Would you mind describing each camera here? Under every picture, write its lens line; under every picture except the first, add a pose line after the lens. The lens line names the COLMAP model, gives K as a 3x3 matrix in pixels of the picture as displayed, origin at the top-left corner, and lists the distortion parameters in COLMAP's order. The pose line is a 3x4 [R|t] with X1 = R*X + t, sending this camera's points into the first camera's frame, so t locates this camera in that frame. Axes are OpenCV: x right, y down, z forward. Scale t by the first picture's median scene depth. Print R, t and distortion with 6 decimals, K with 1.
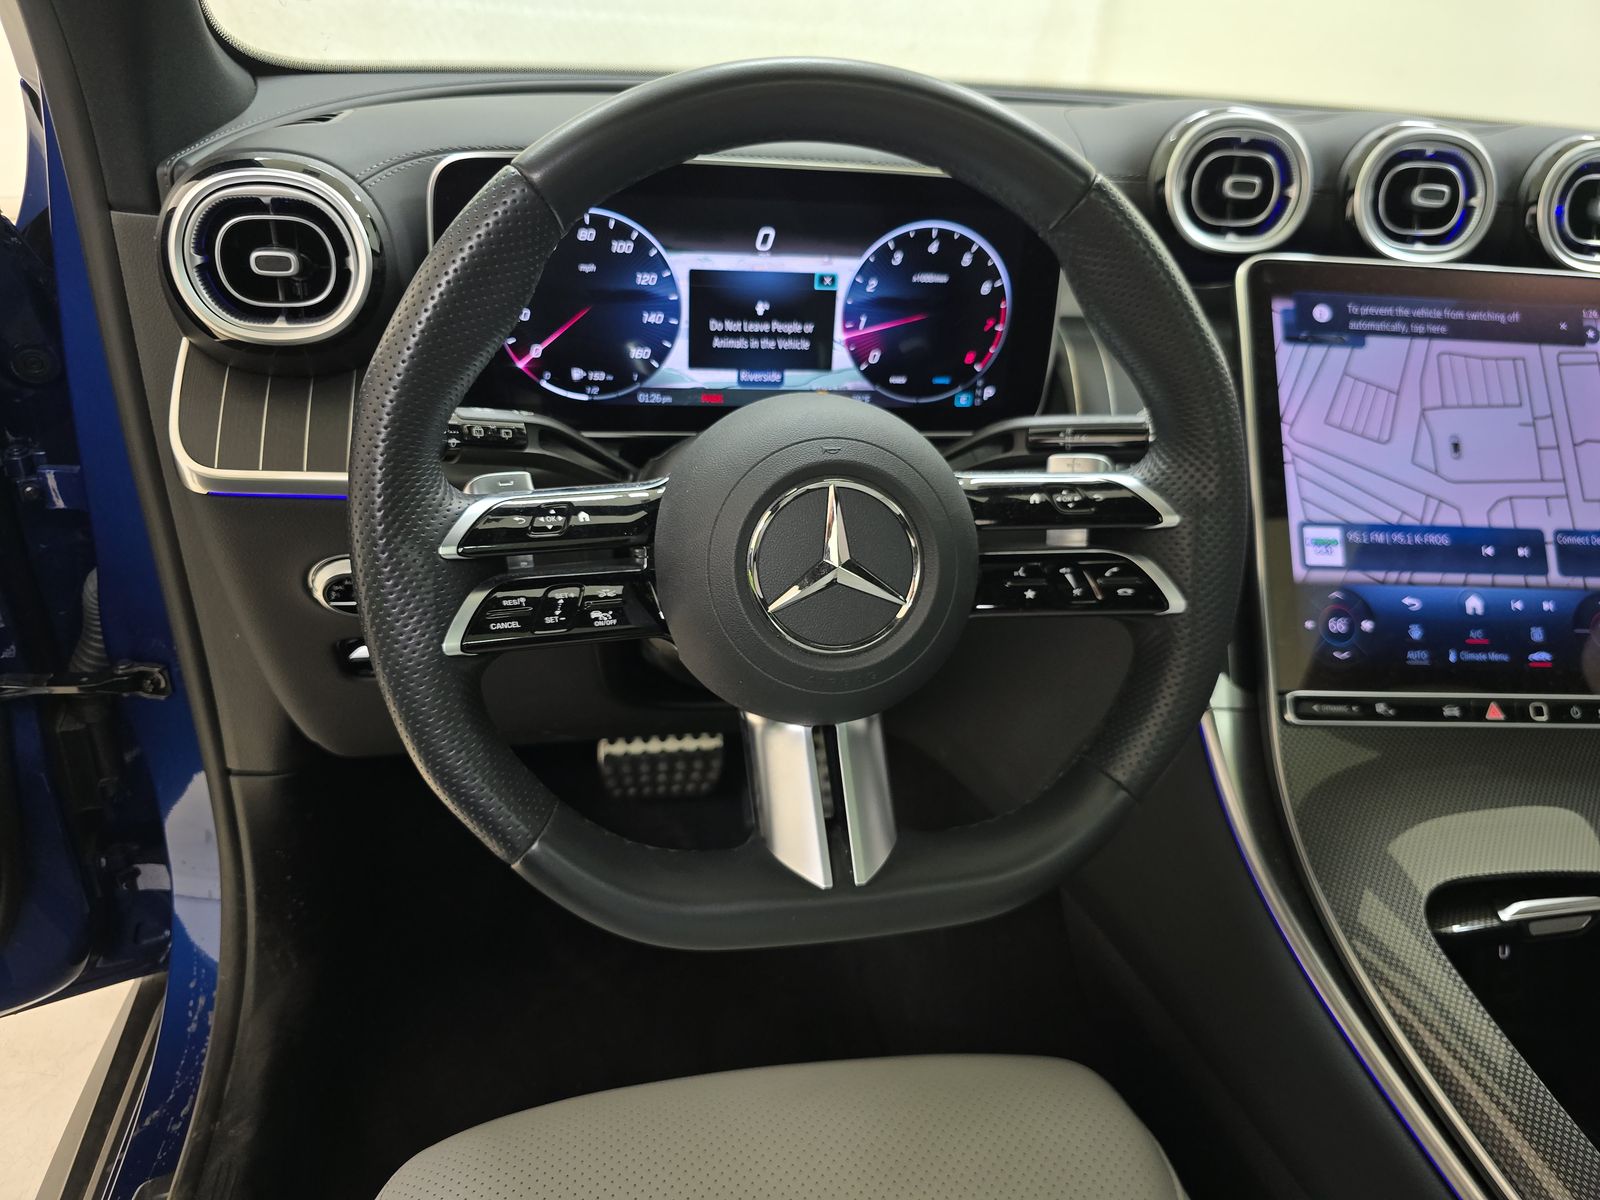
lens RADIAL K [[1053.8, 0, 798.0], [0, 1053.8, 590.5], [0, 0, 1]] dist [0.027466, -0.026613]
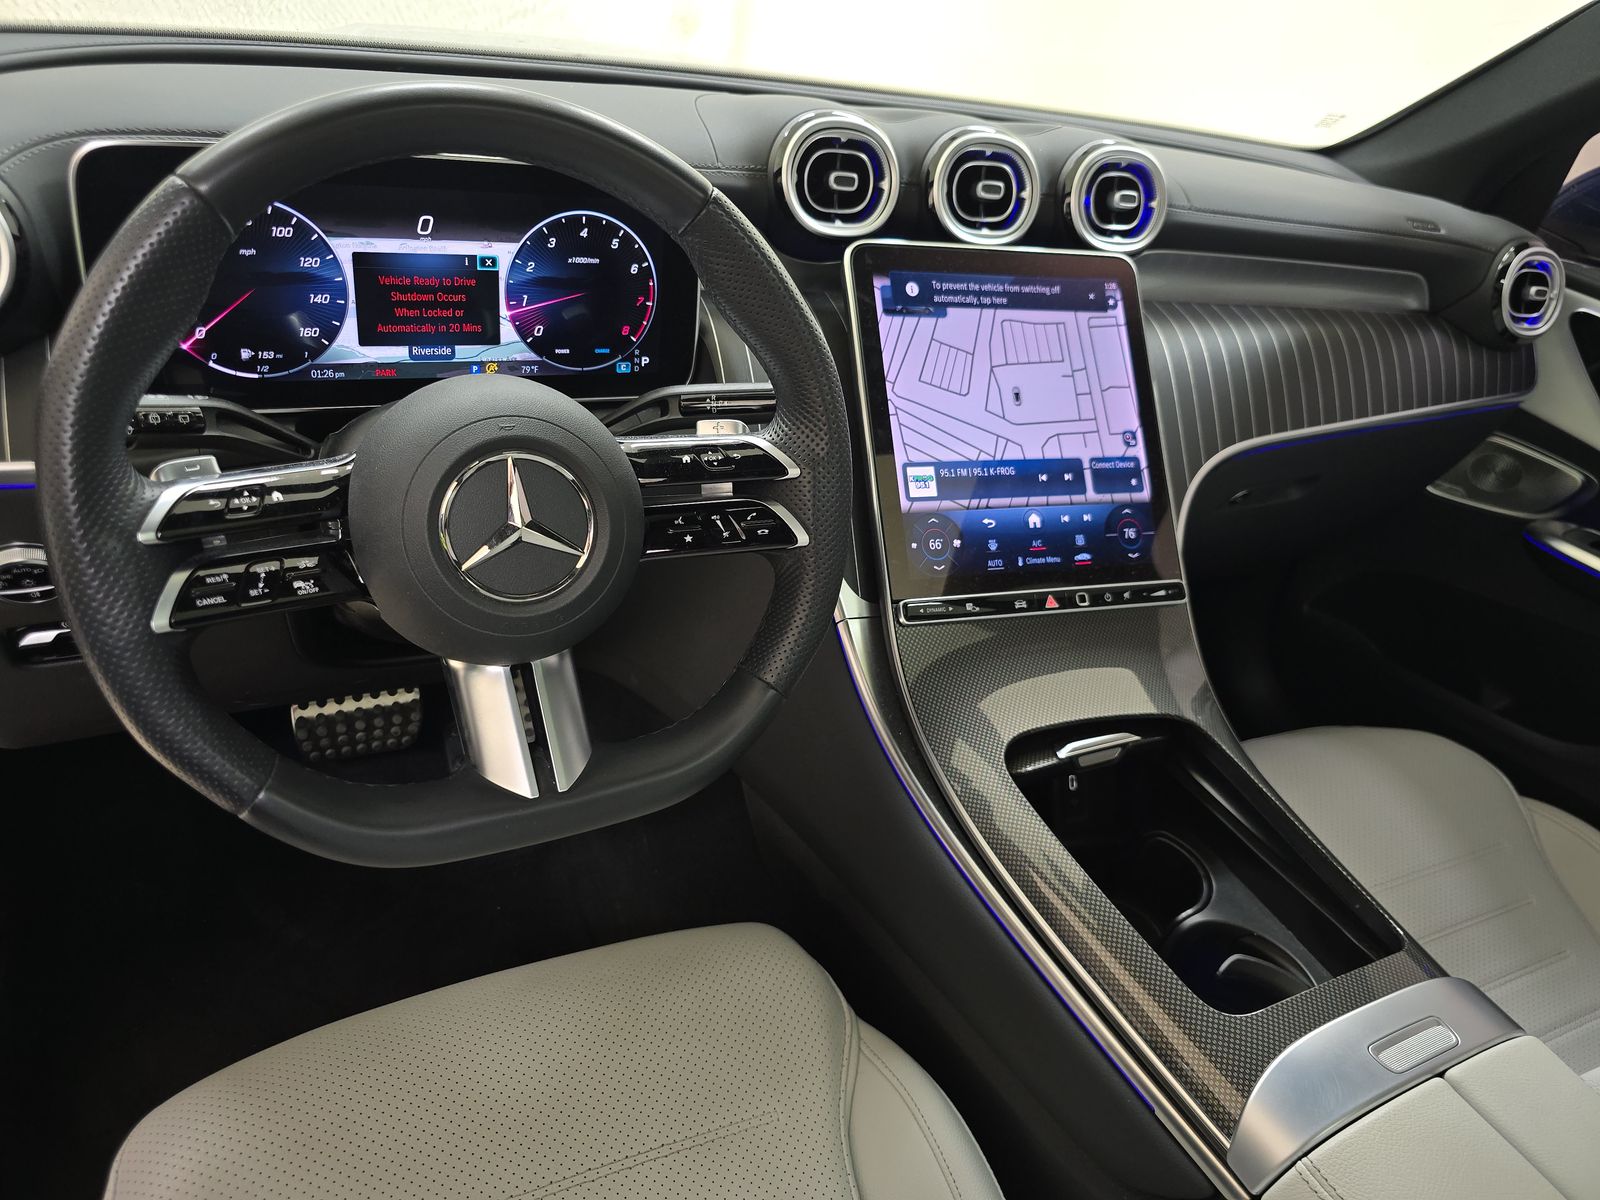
lens RADIAL K [[1053.8, 0, 800.9], [0, 1053.8, 601.5], [0, 0, 1]] dist [0.027466, -0.026613]
pose [[0.954926, -0.084287, 0.284625, -0.005078], [0.063720, 0.994693, 0.080779, -0.012246], [-0.289923, -0.059002, 0.955230, -0.169390]]
